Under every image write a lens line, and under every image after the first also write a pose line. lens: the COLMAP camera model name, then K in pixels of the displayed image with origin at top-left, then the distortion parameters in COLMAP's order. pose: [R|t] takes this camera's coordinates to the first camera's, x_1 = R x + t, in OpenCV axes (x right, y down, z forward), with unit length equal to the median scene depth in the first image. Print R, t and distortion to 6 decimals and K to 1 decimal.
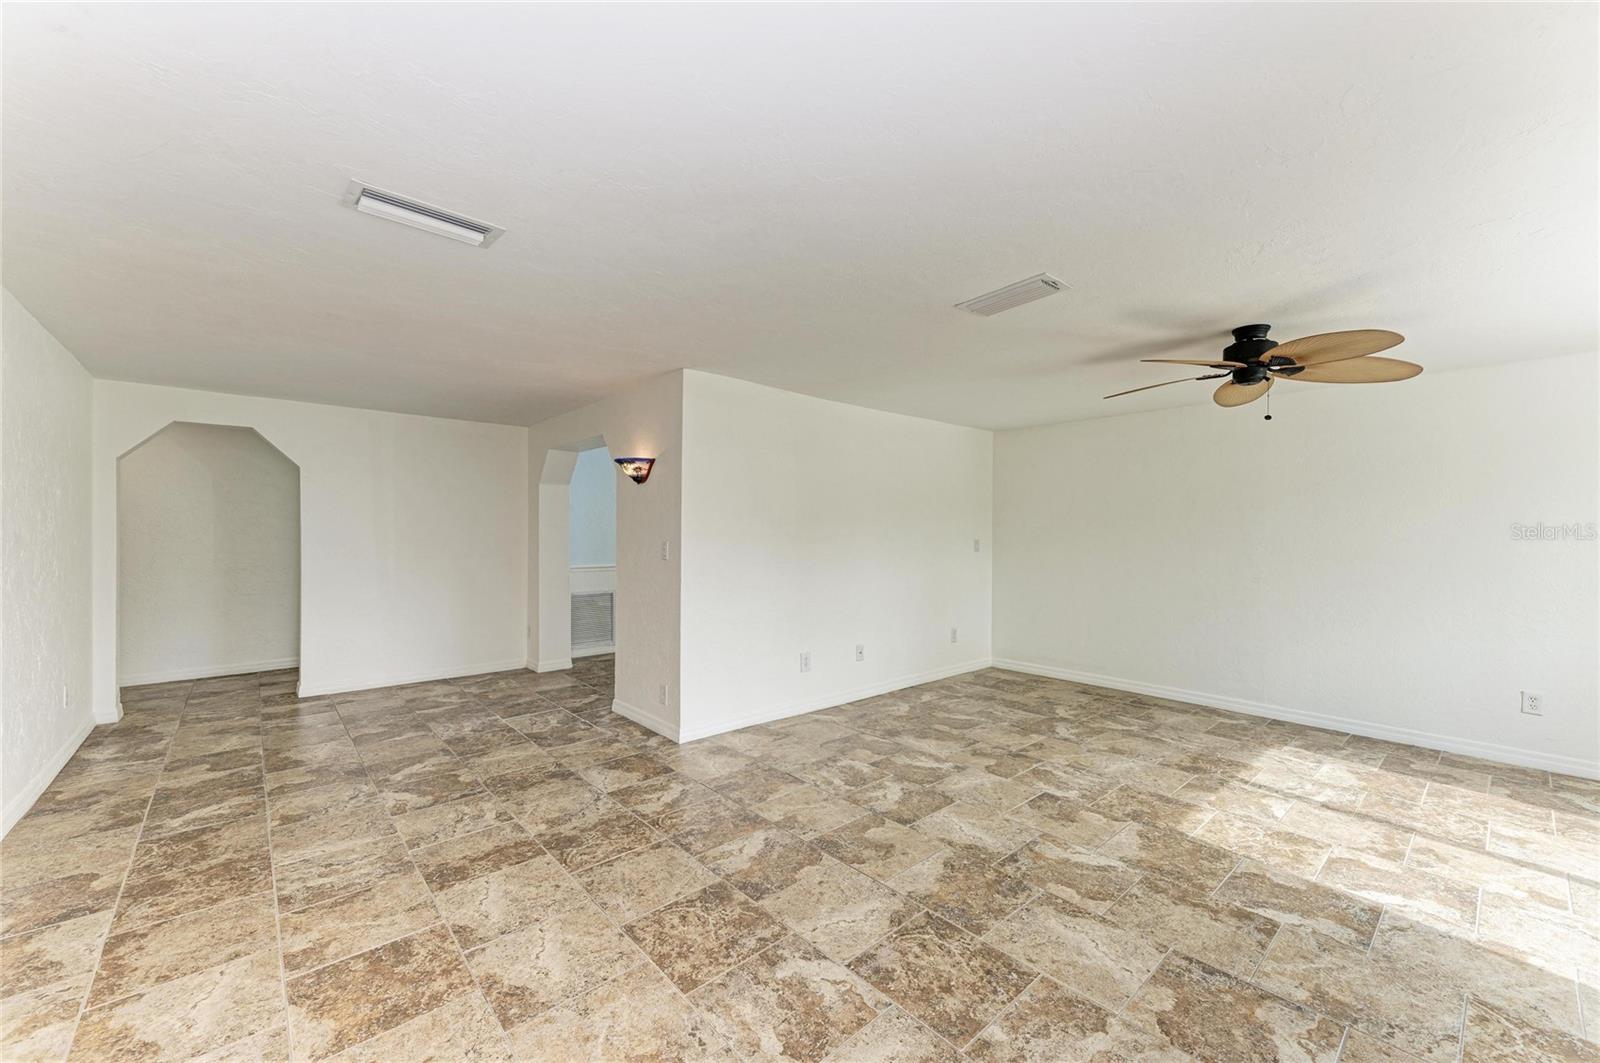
lens RADIAL K [[621.9, 0, 800.0], [0, 621.9, 531.5], [0, 0, 1]] dist [0.021729, -0.008250]
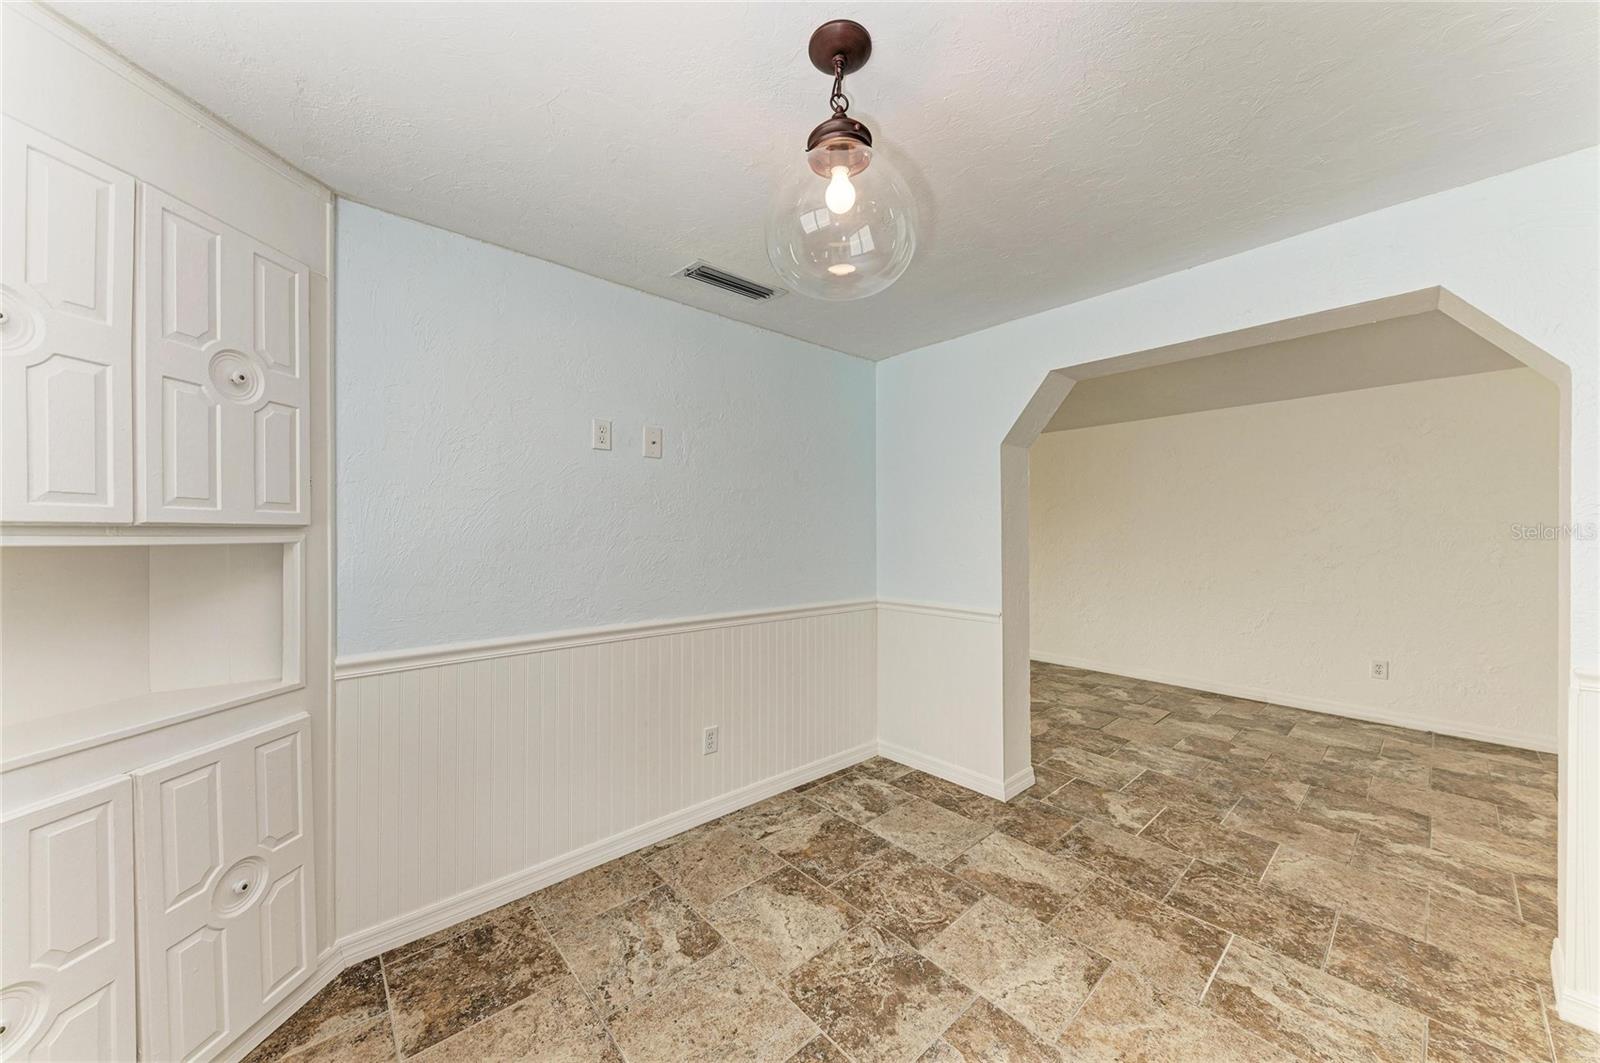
lens RADIAL K [[563.0, 0, 793.6], [0, 563.0, 532.3], [0, 0, 1]] dist [0.019941, -0.007673]
pose [[-0.999969, -0.003855, -0.006795, -0.027813], [-0.003822, 0.999981, -0.004852, 0.006724], [0.006814, -0.004826, -0.999965, 2.442909]]
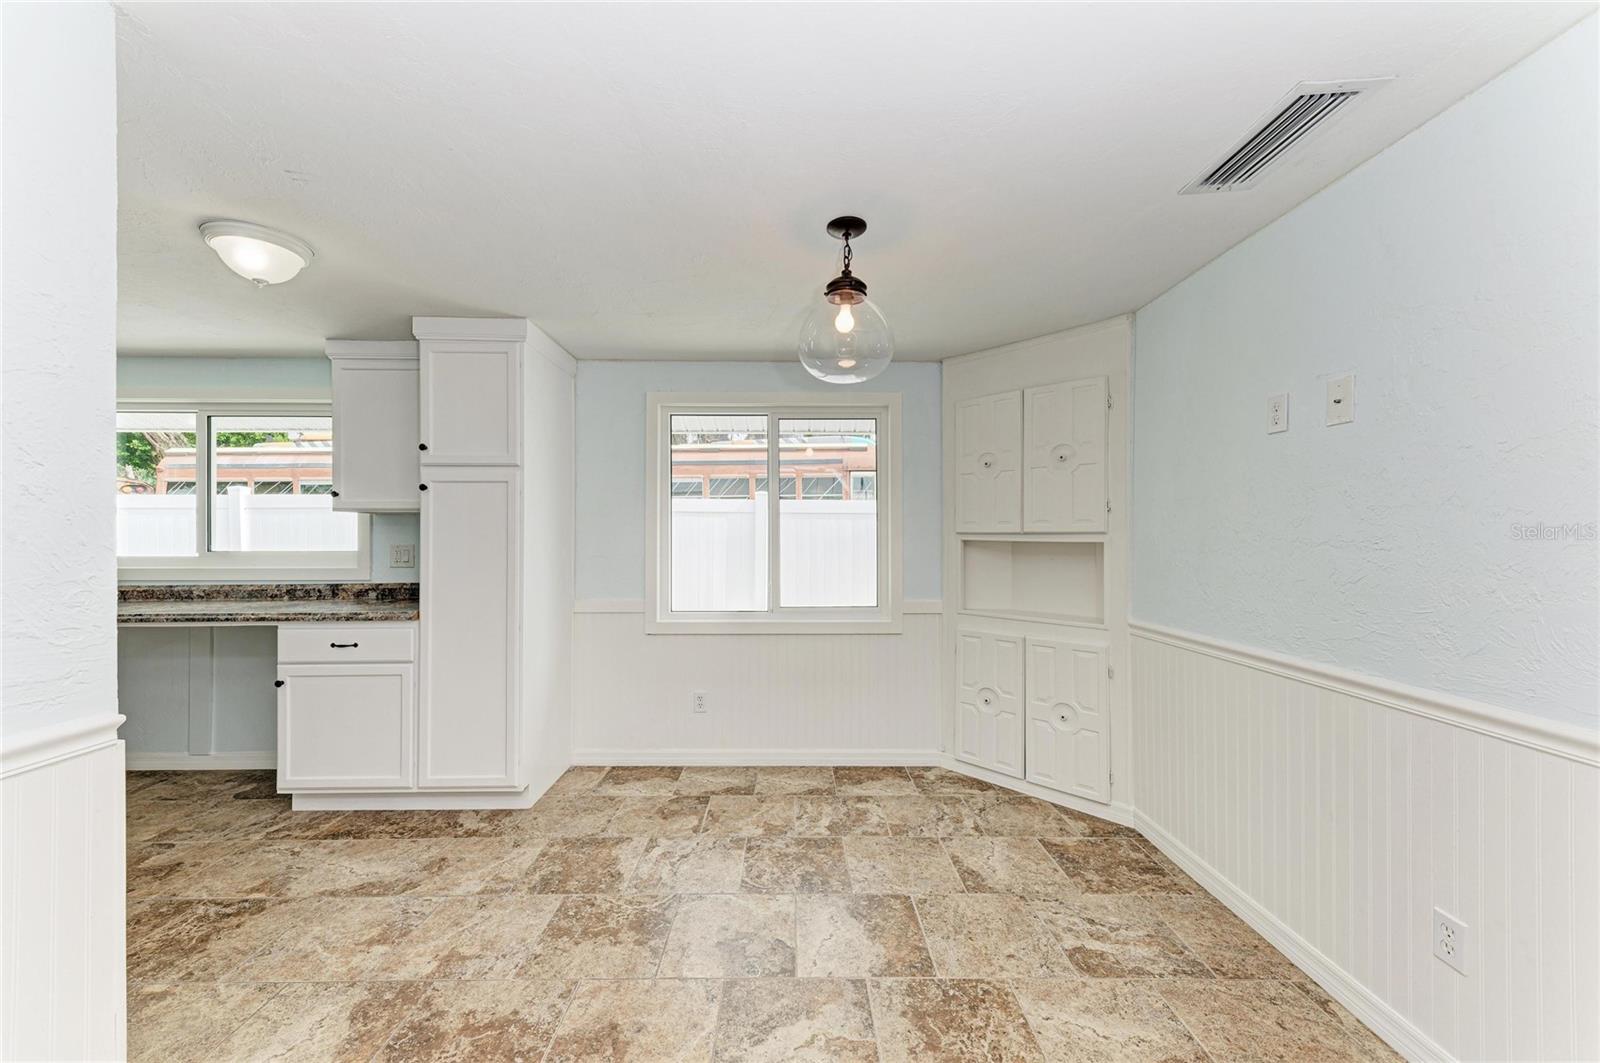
lens RADIAL K [[602.9, 0, 800.0], [0, 602.9, 531.5], [0, 0, 1]] dist [0.025355, -0.008139]
pose [[0.643241, 0.005112, 0.765647, -0.592507], [-0.005094, 0.999984, -0.002398, 0.004100], [-0.765647, -0.002358, 0.643257, 1.680137]]
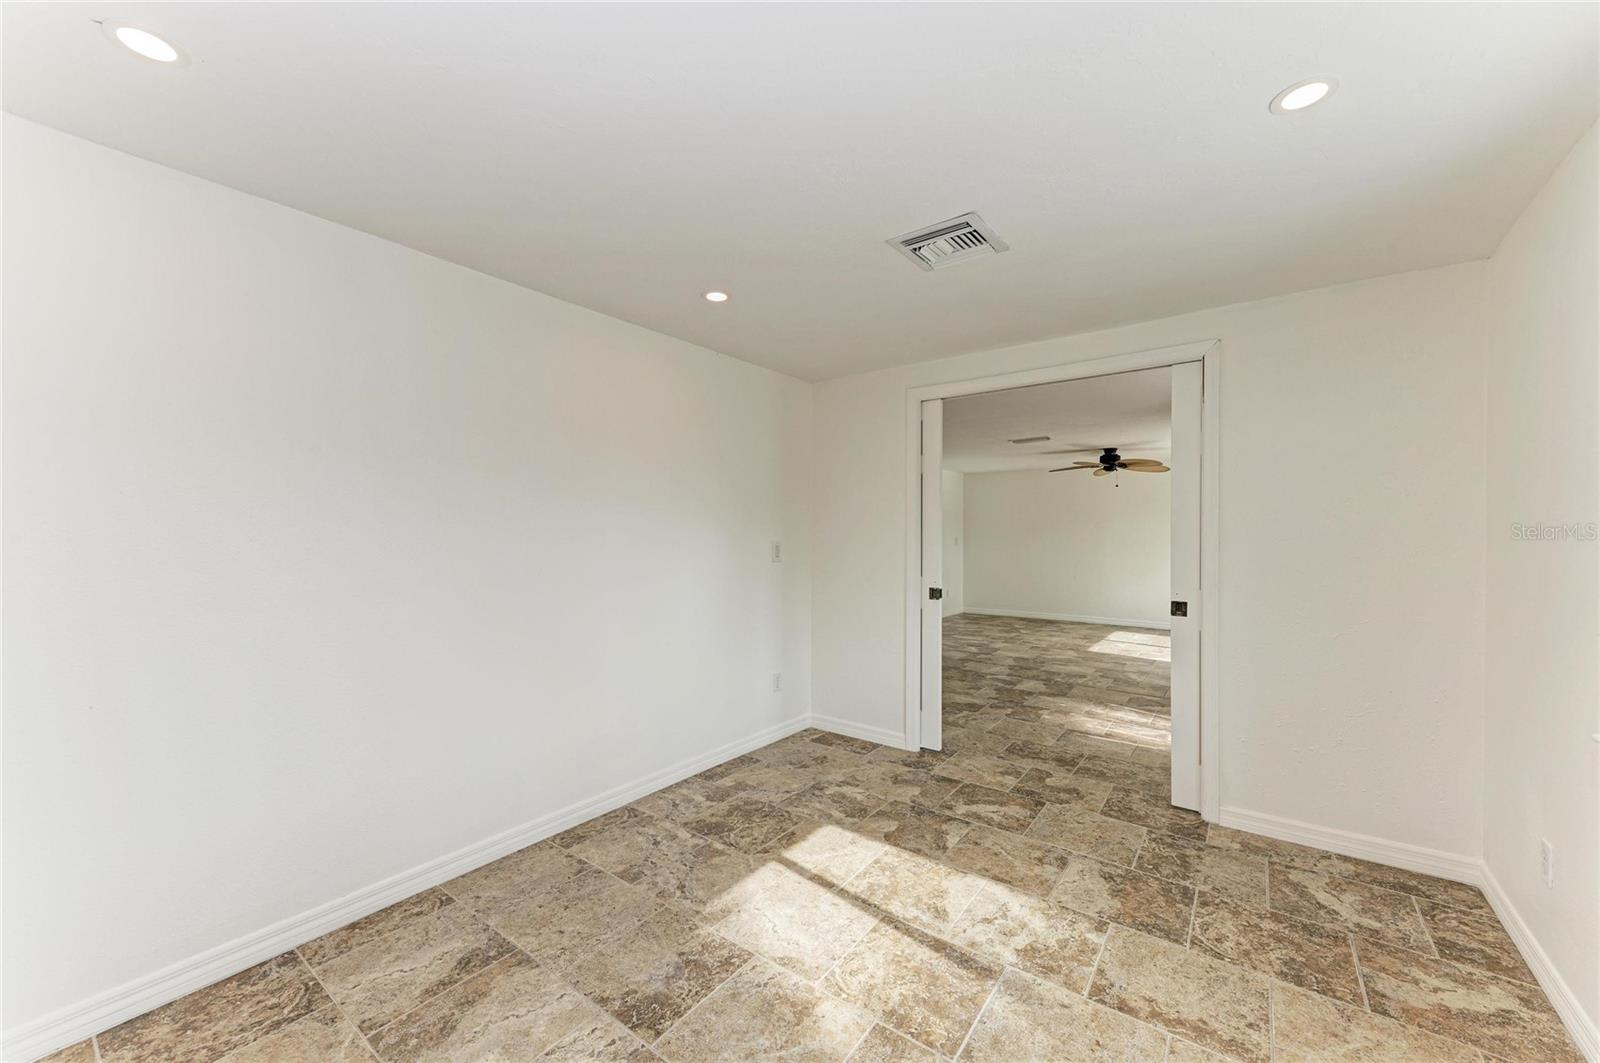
lens RADIAL K [[602.9, 0, 800.0], [0, 602.9, 531.5], [0, 0, 1]] dist [0.025355, -0.008139]
pose [[0.978468, -0.002830, 0.206380, -0.926700], [0.003434, 0.999991, -0.002566, -0.003989], [-0.206371, 0.003219, 0.978469, -1.031683]]
